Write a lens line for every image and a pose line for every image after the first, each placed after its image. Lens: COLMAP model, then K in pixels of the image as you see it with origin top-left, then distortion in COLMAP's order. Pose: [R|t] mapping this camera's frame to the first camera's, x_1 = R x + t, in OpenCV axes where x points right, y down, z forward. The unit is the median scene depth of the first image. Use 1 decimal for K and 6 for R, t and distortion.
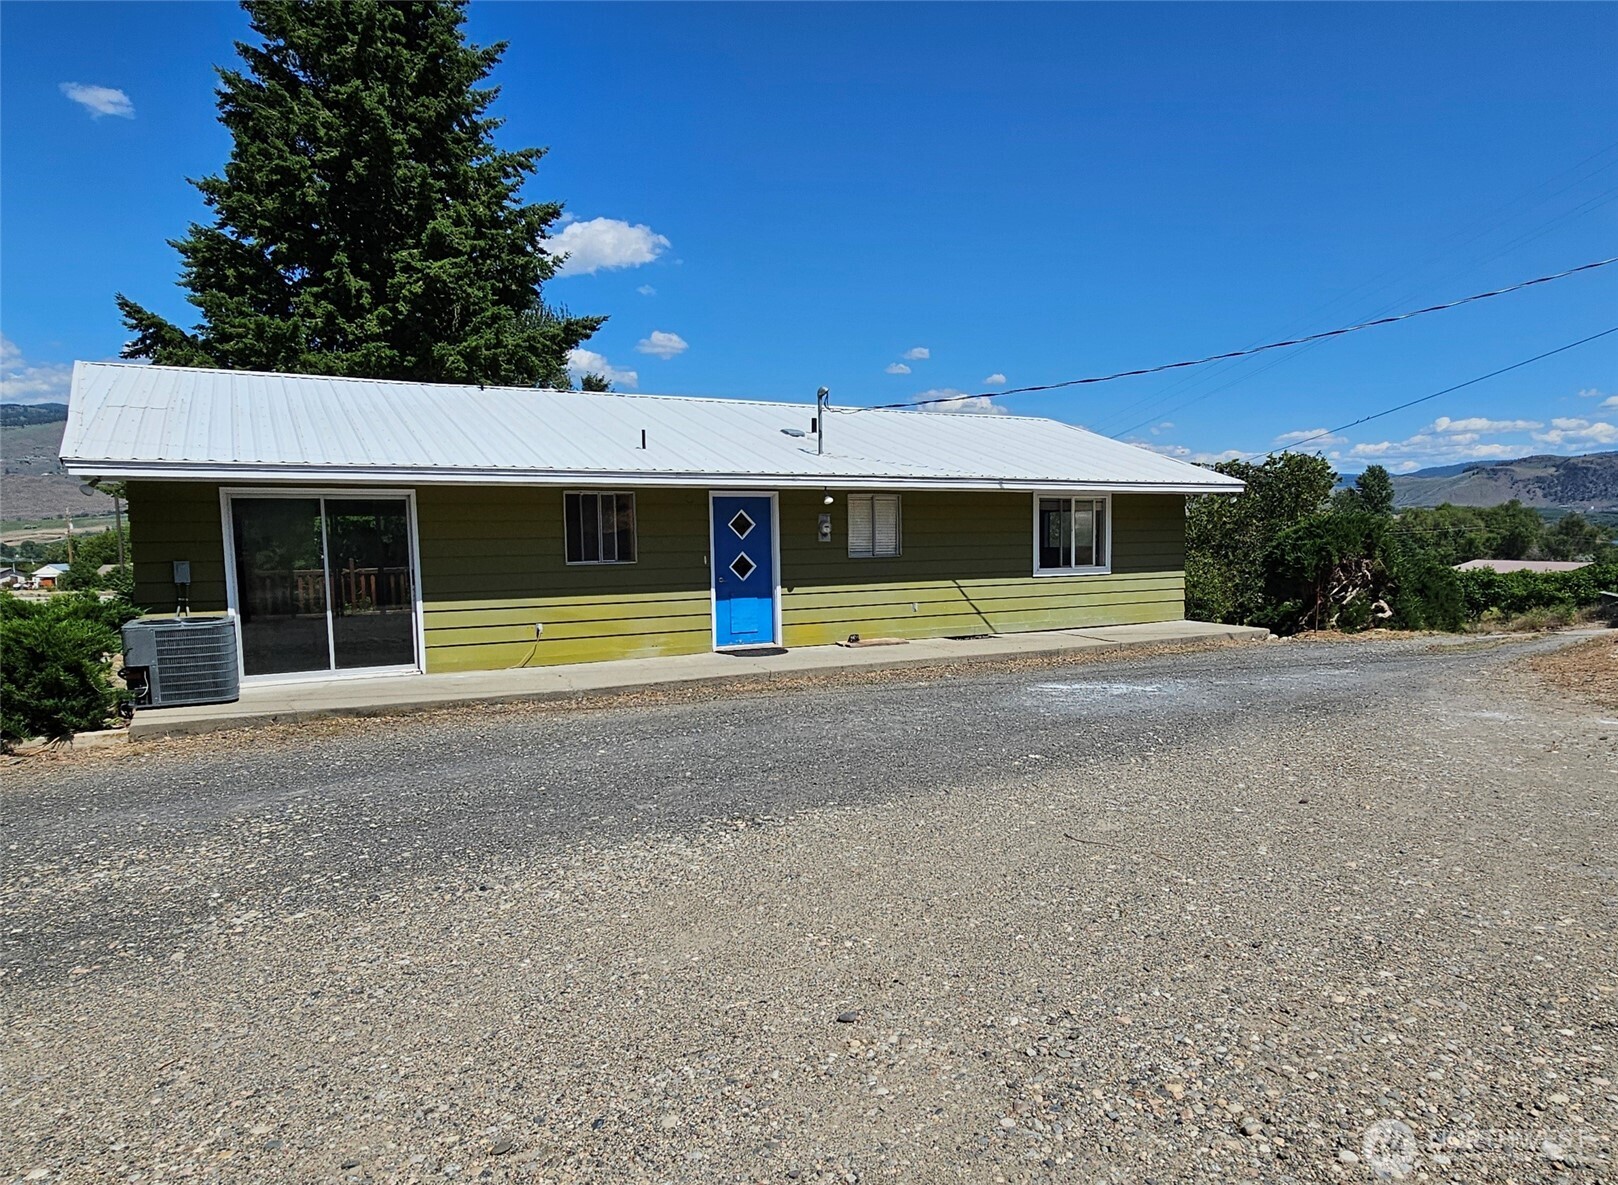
lens RADIAL K [[751.6, 0, 809.7], [0, 751.6, 596.5], [0, 0, 1]] dist [-0.001533, -0.000174]
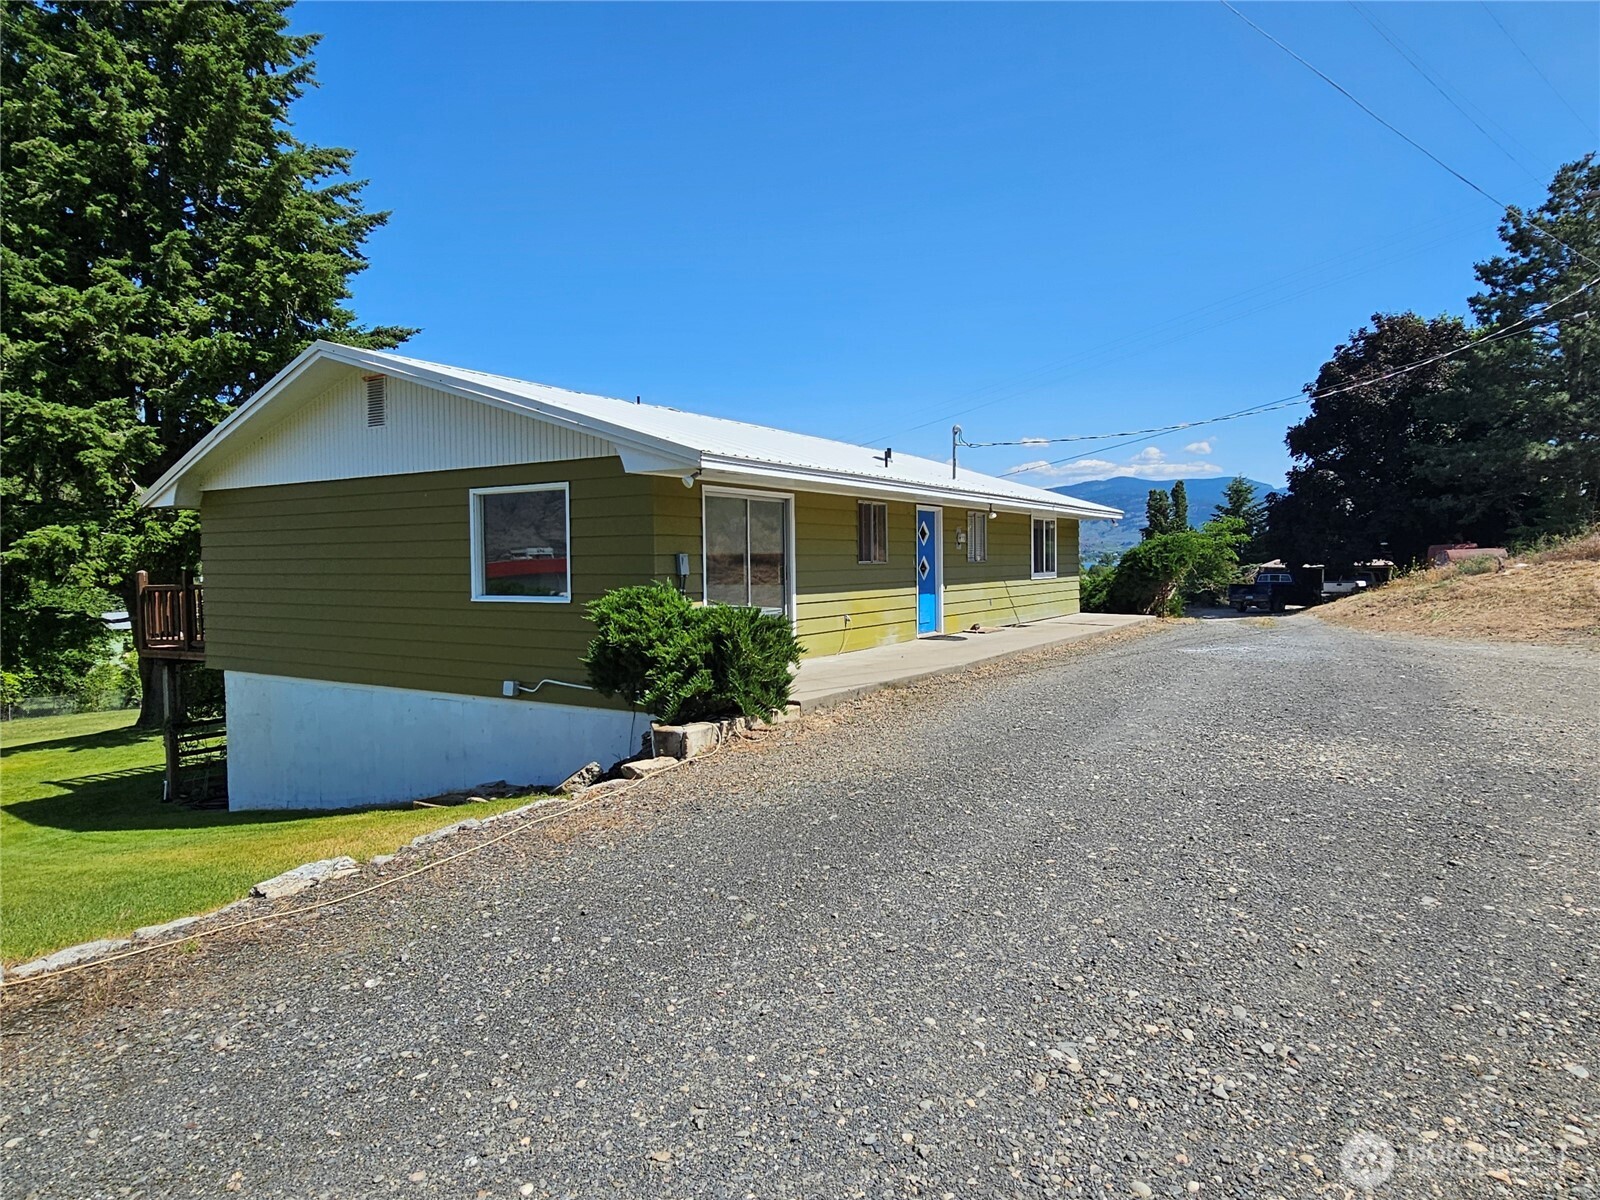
lens RADIAL K [[660.5, 0, 800.0], [0, 660.5, 600.0], [0, 0, 1]] dist [0.002127, -0.000043]
pose [[0.949074, -0.011085, 0.314858, -0.562172], [0.013748, 0.999886, -0.006238, 0.013787], [-0.314753, 0.010249, 0.949118, 0.048494]]
